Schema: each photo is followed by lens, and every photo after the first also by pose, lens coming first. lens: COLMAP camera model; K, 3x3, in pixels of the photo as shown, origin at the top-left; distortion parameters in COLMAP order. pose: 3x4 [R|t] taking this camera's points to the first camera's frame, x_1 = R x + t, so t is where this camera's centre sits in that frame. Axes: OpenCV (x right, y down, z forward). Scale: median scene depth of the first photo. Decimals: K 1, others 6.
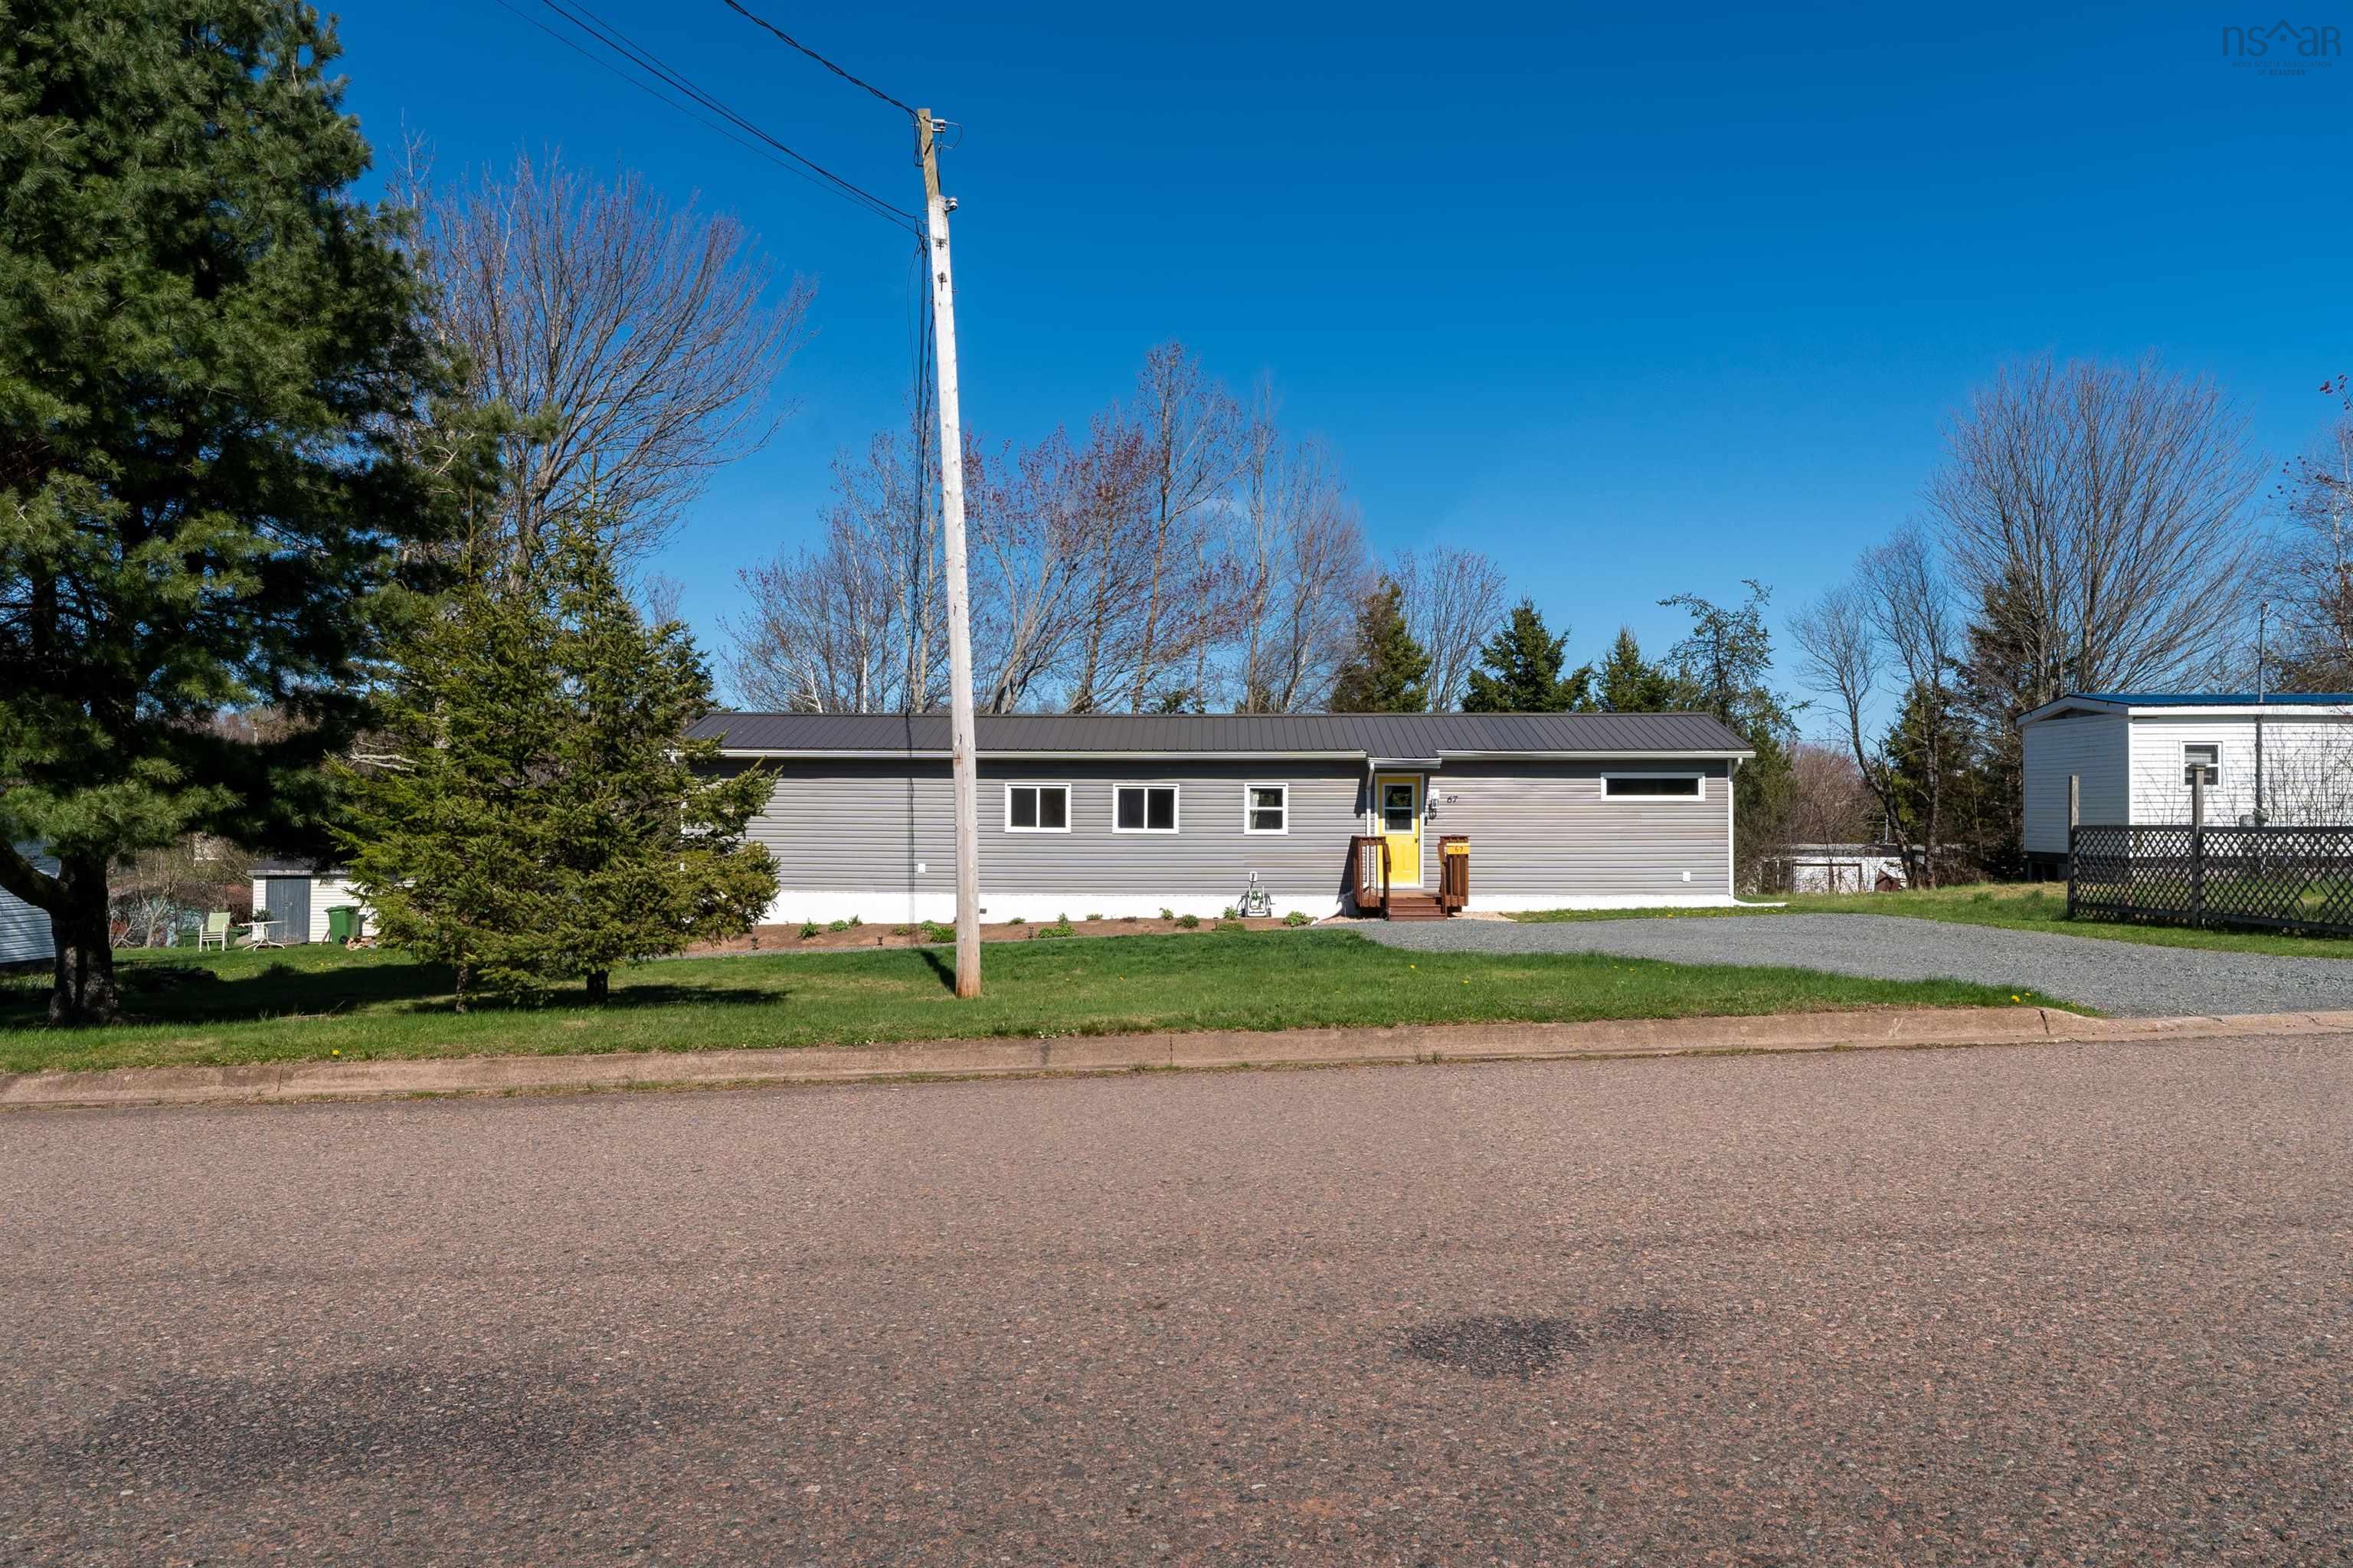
lens RADIAL K [[1096.5, 0, 1187.6], [0, 1096.5, 800.2], [0, 0, 1]] dist [-0.020133, 0.000048]
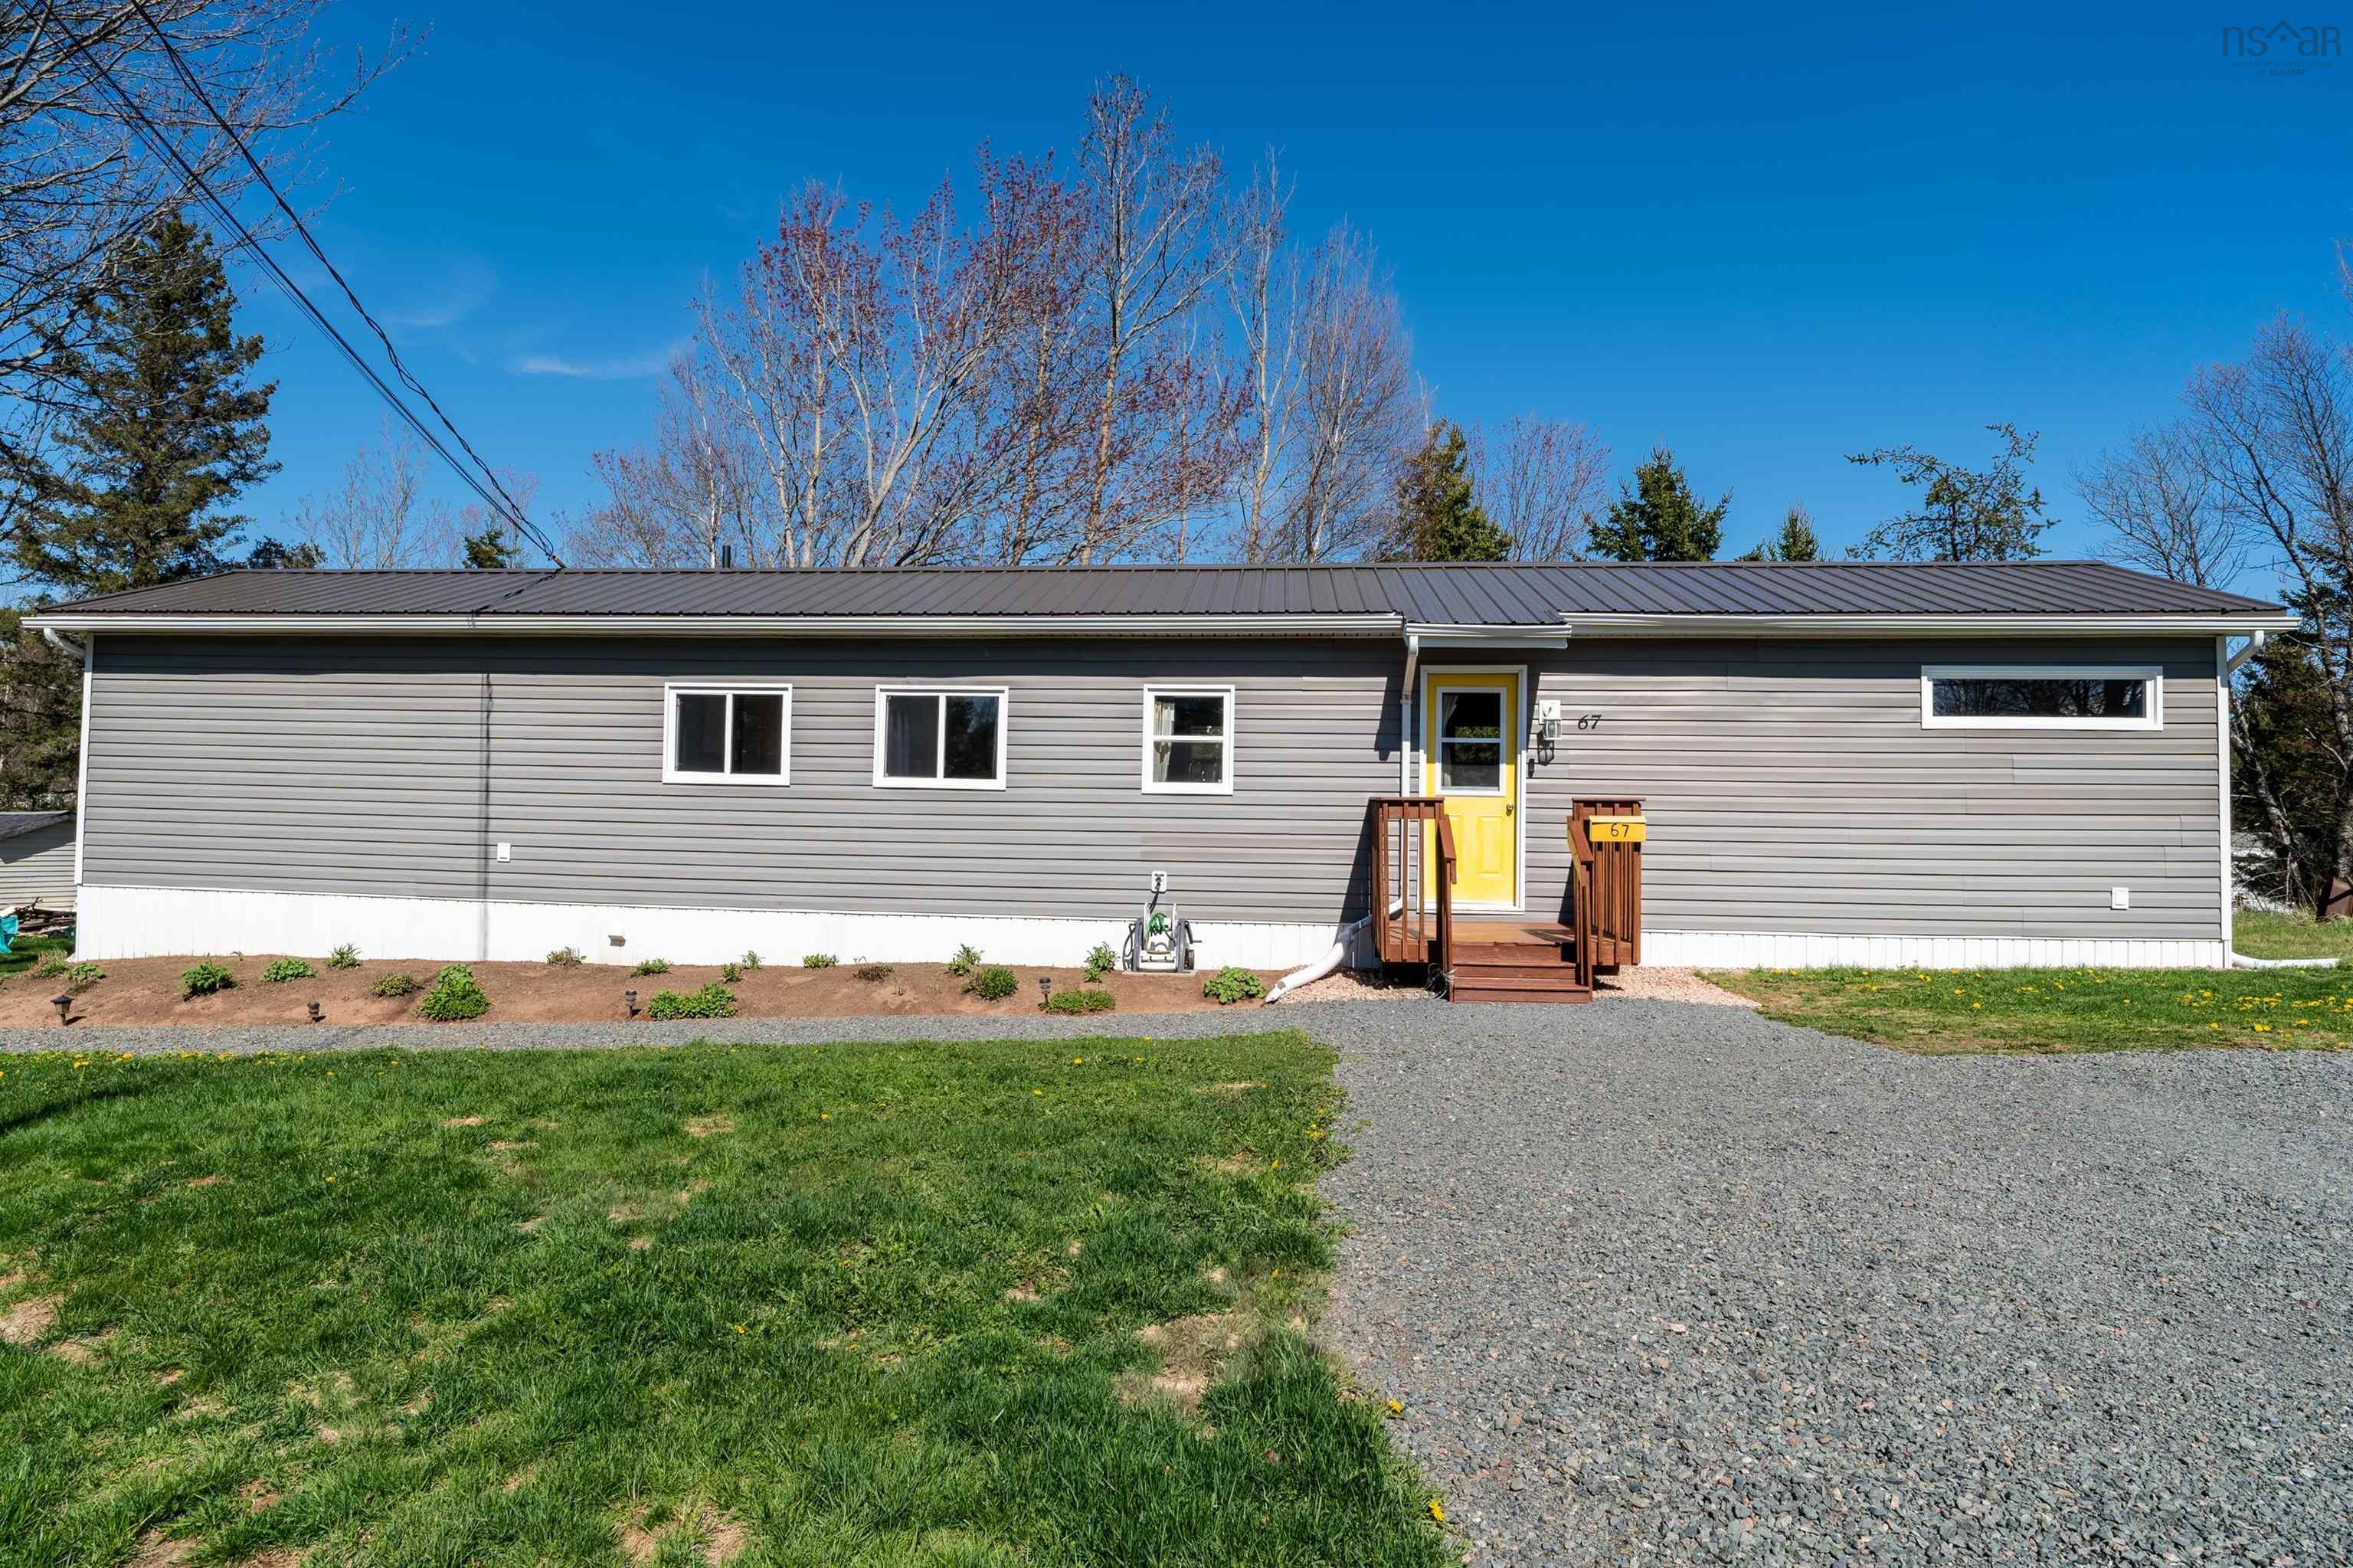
lens RADIAL K [[1096.5, 0, 1162.2], [0, 1096.5, 771.7], [0, 0, 1]] dist [-0.020133, 0.000048]
pose [[0.997687, 0.010768, -0.067122, 0.092684], [-0.011093, 0.999928, -0.004472, 0.024136], [0.067069, 0.005206, 0.997735, 0.525666]]
